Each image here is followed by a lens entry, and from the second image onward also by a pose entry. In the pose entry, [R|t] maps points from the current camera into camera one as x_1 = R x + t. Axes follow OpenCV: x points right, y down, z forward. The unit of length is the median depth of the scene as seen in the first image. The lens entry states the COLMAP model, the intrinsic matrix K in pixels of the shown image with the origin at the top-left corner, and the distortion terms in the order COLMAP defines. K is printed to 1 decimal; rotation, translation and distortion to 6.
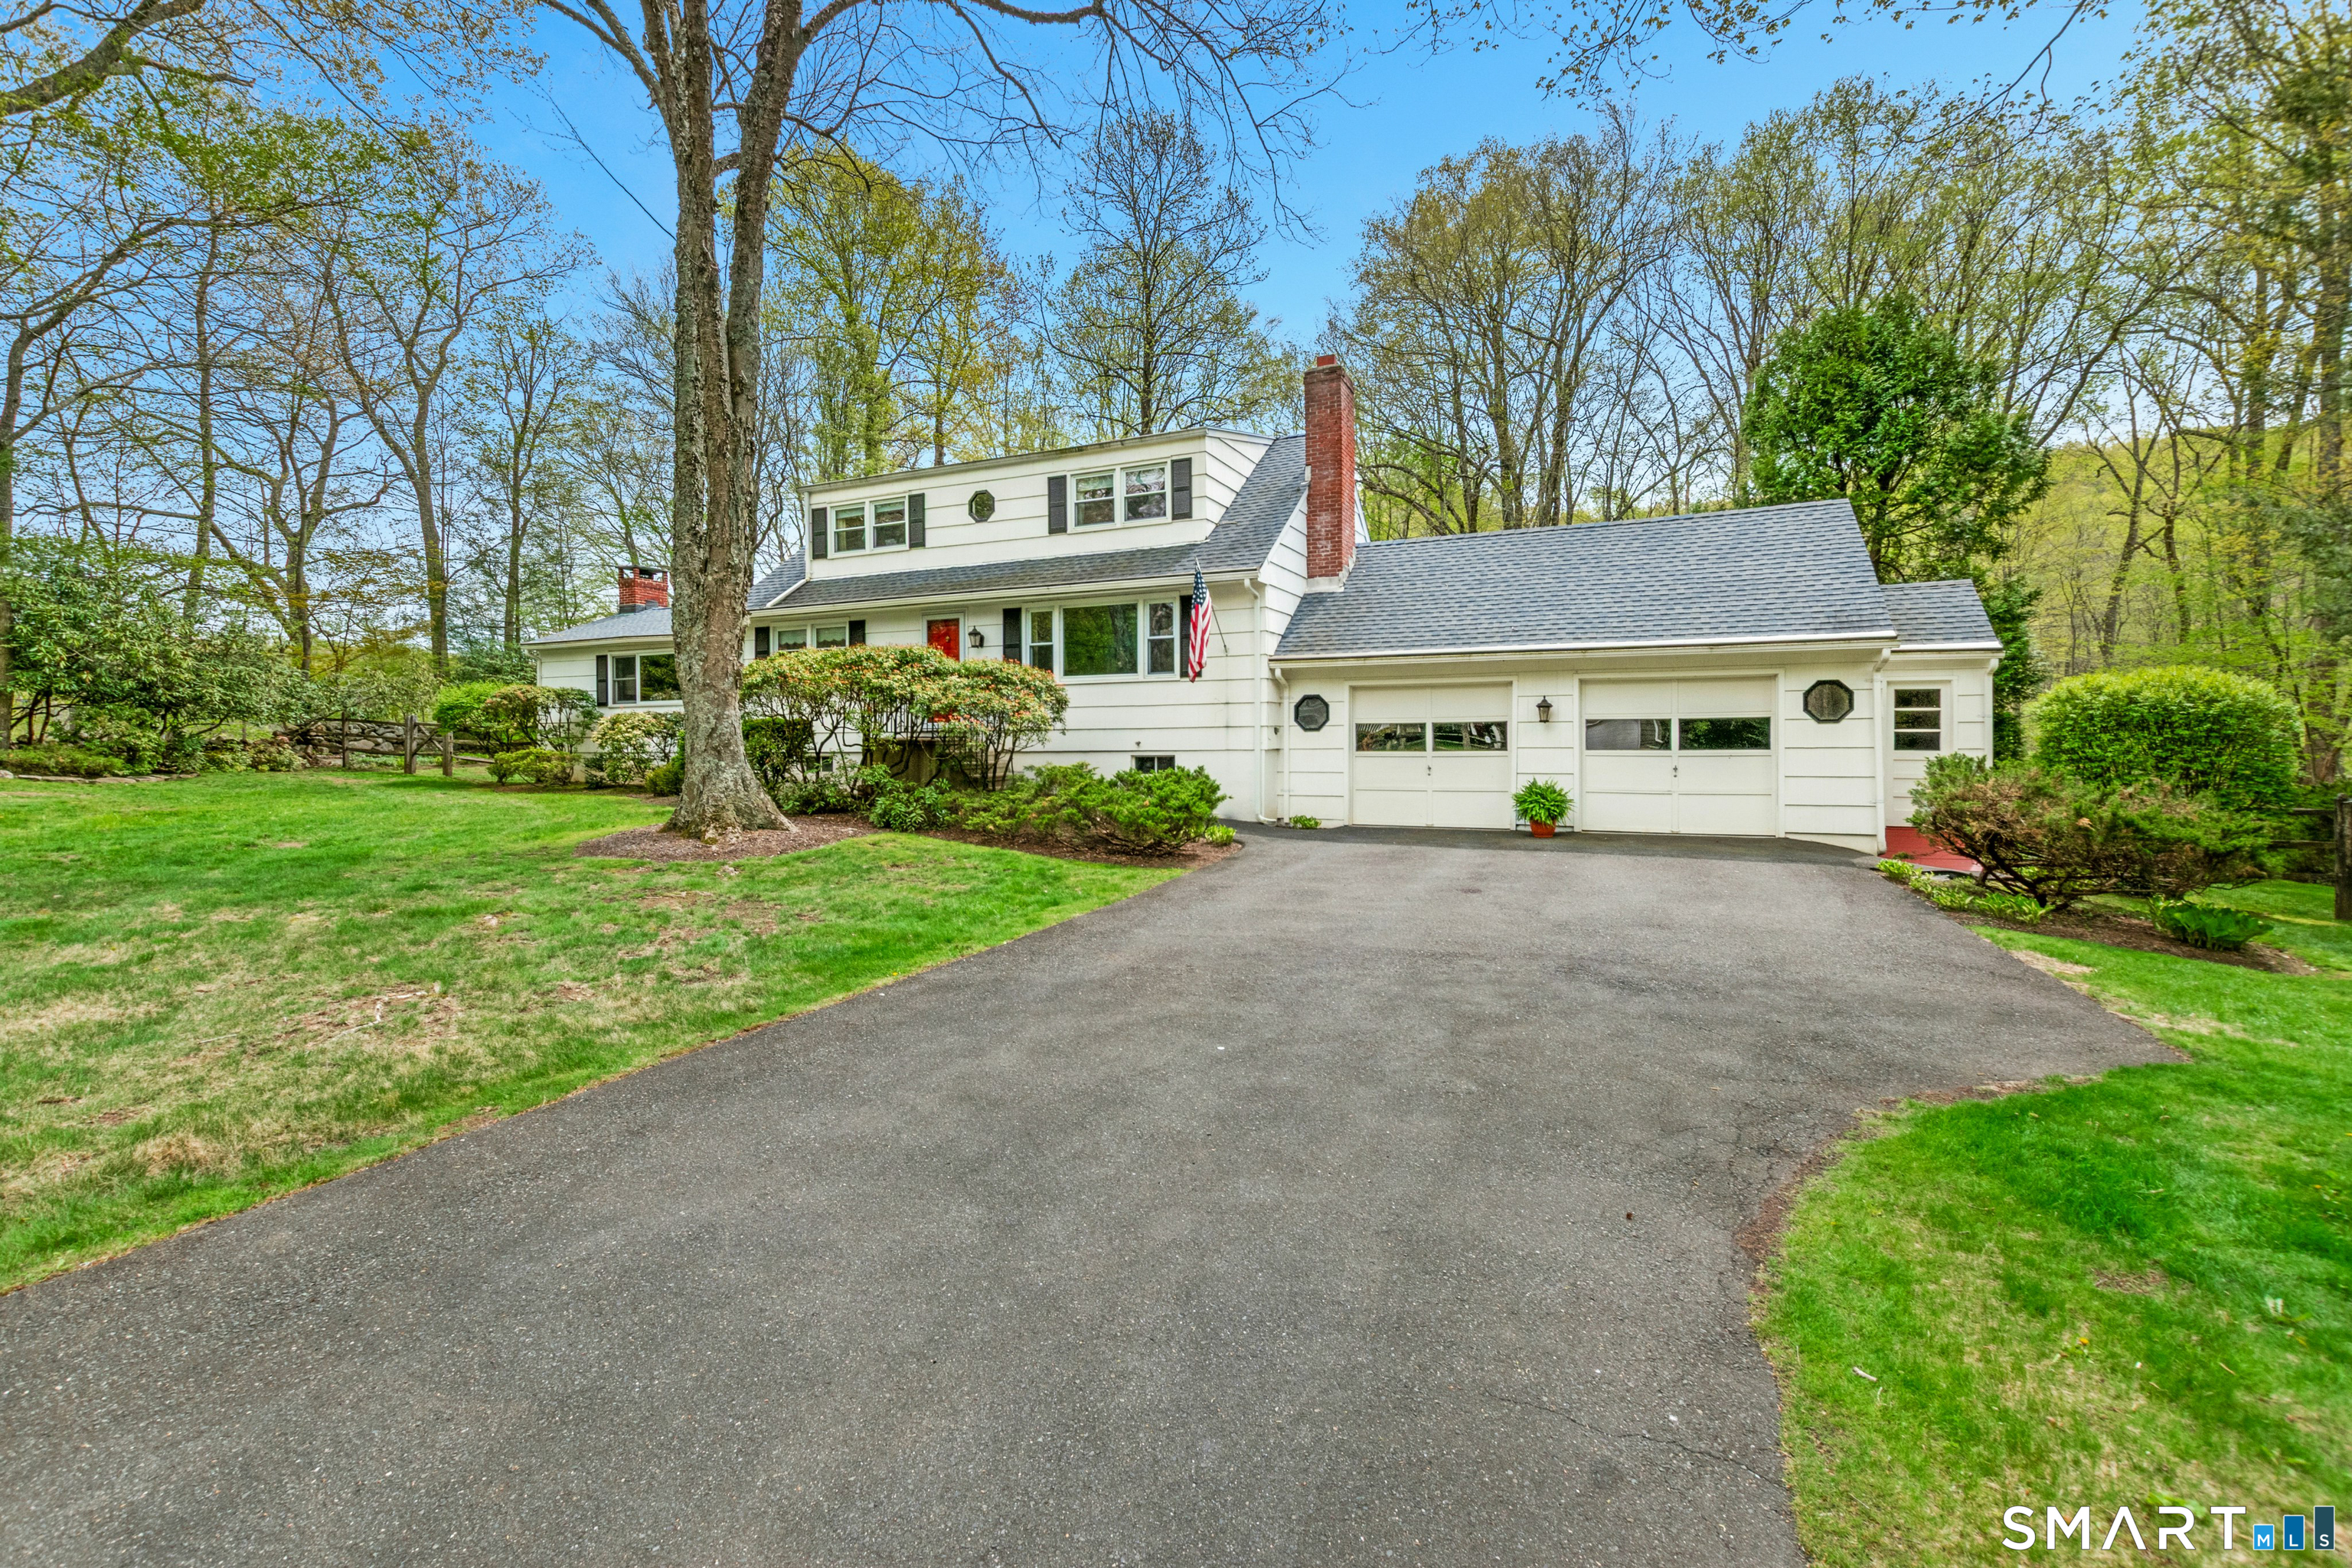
lens RADIAL K [[1047.3, 0, 1164.8], [0, 1047.3, 765.5], [0, 0, 1]] dist [0.002338, 0.000299]
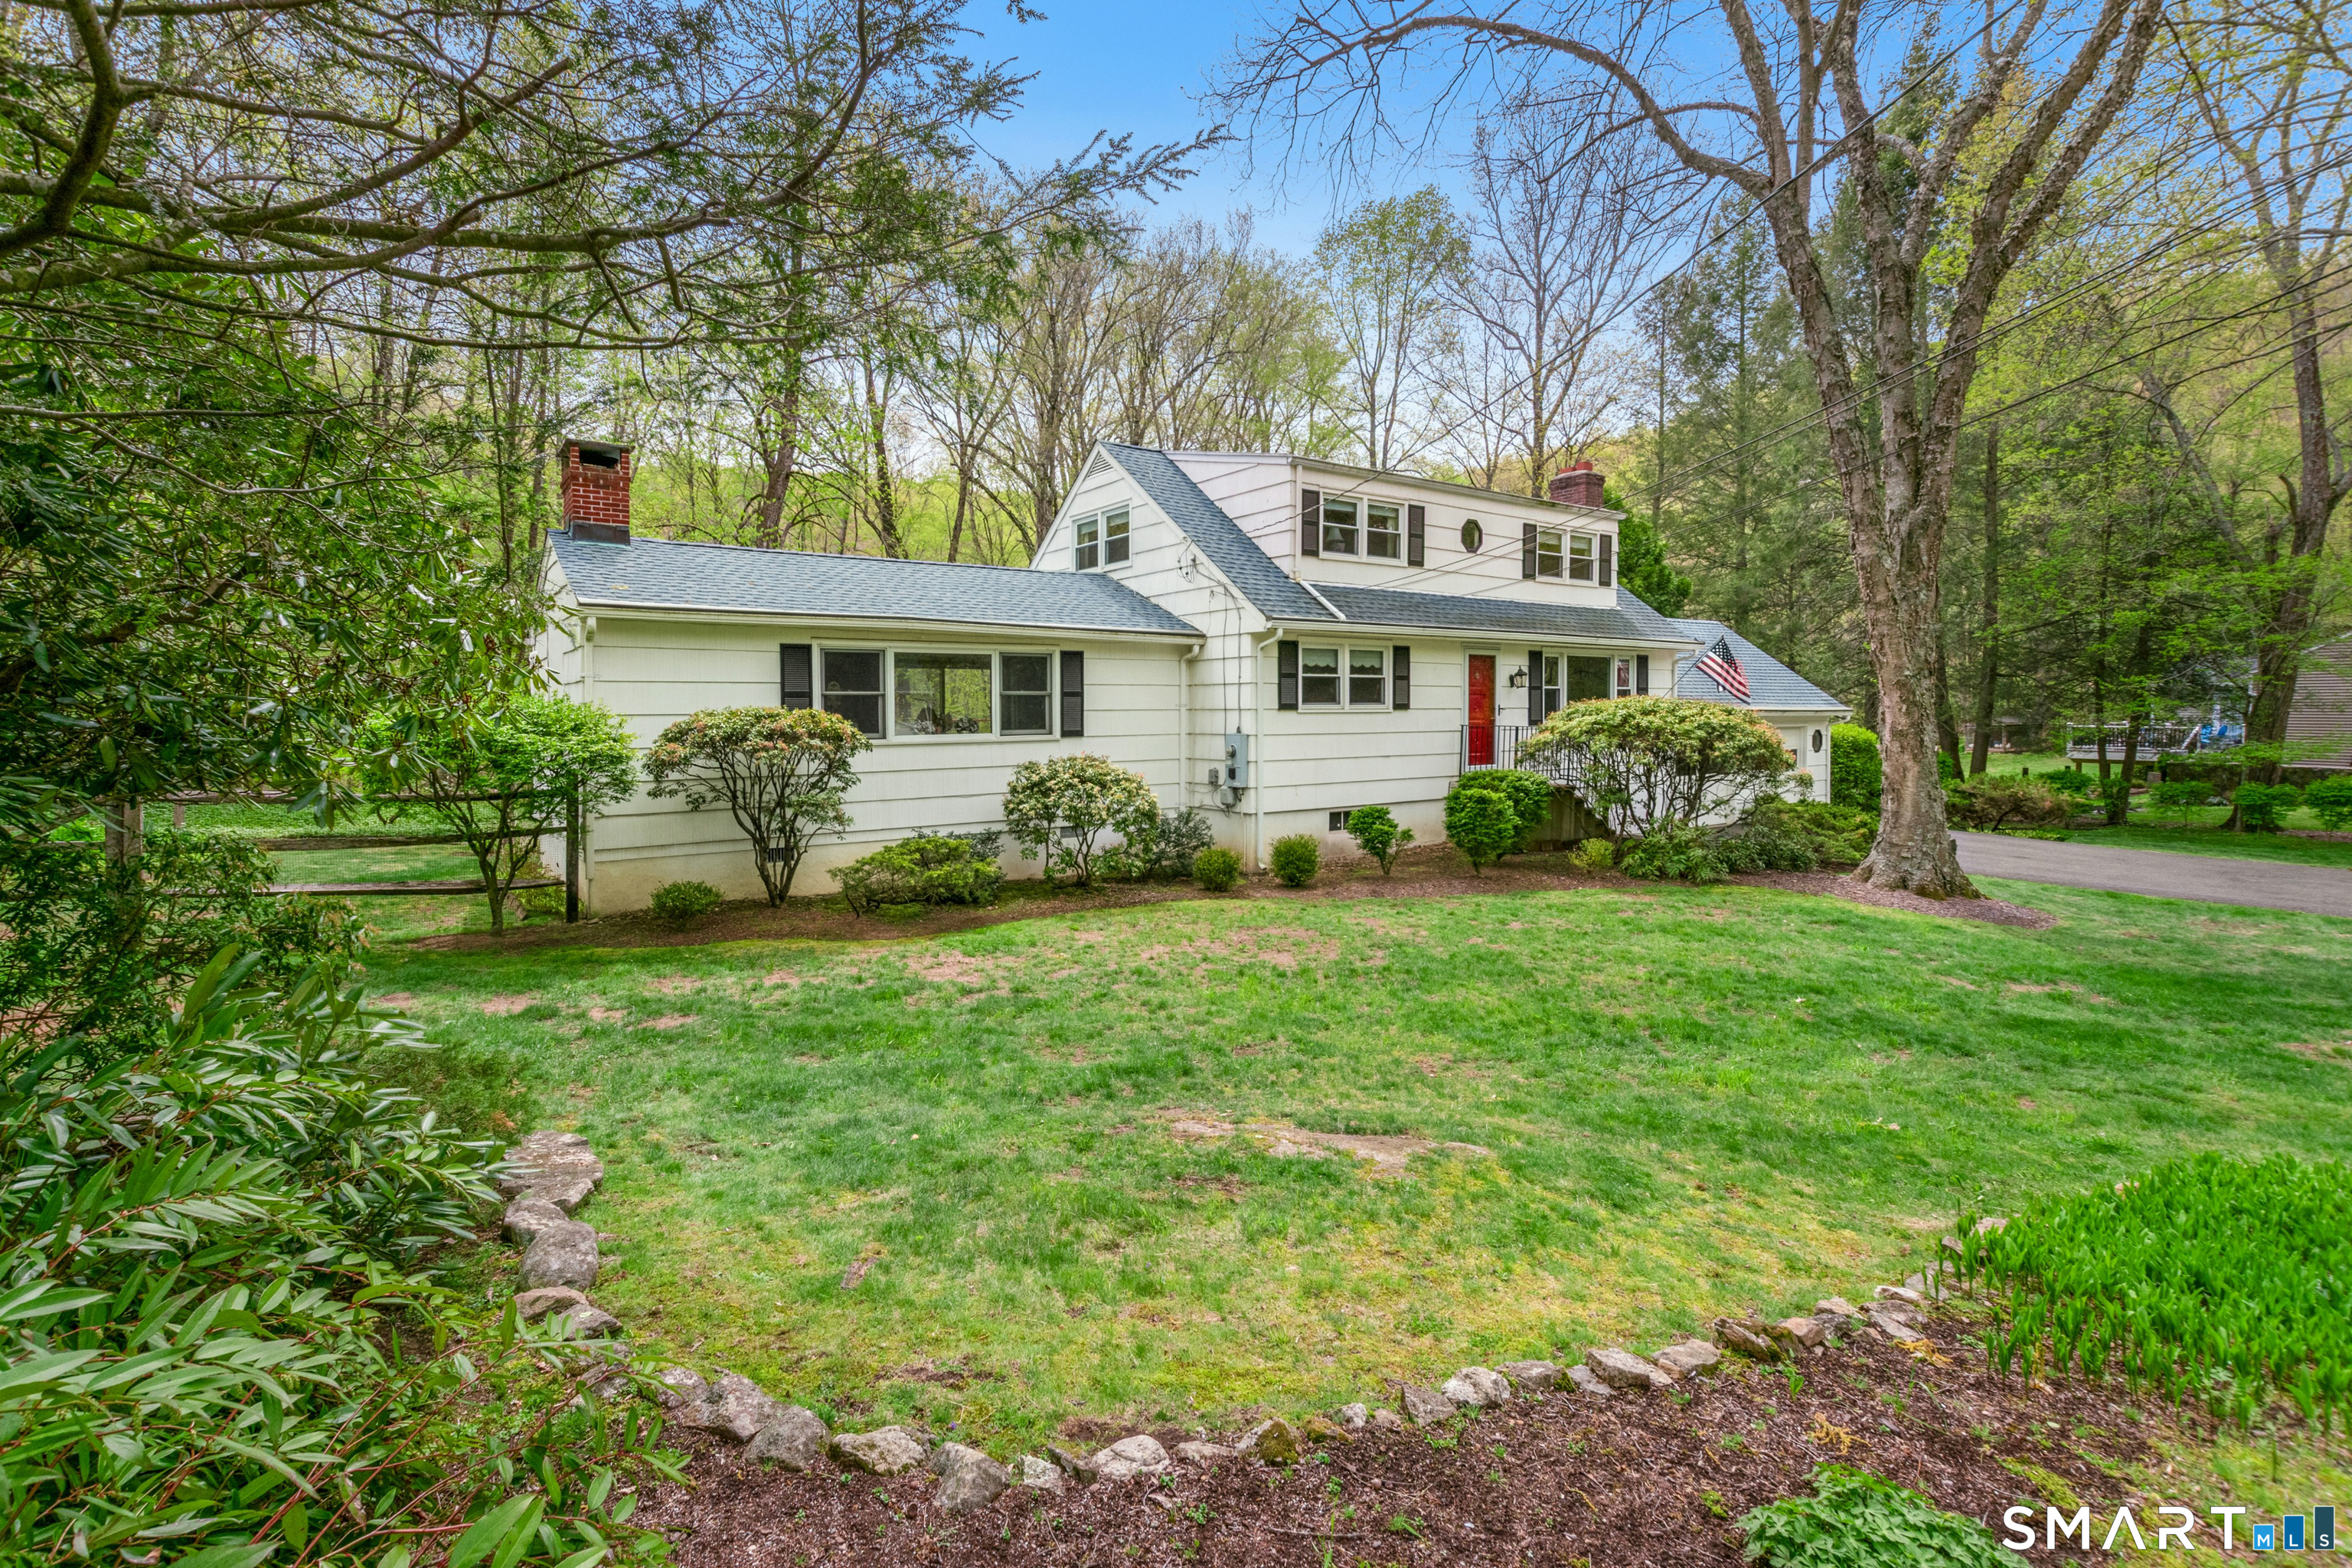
lens RADIAL K [[1047.3, 0, 1164.8], [0, 1047.3, 765.5], [0, 0, 1]] dist [0.002338, 0.000299]
pose [[0.522143, -0.022284, 0.852567, -1.093023], [0.035296, 0.999367, 0.004504, -0.053743], [-0.852127, 0.027740, 0.522599, 0.727484]]
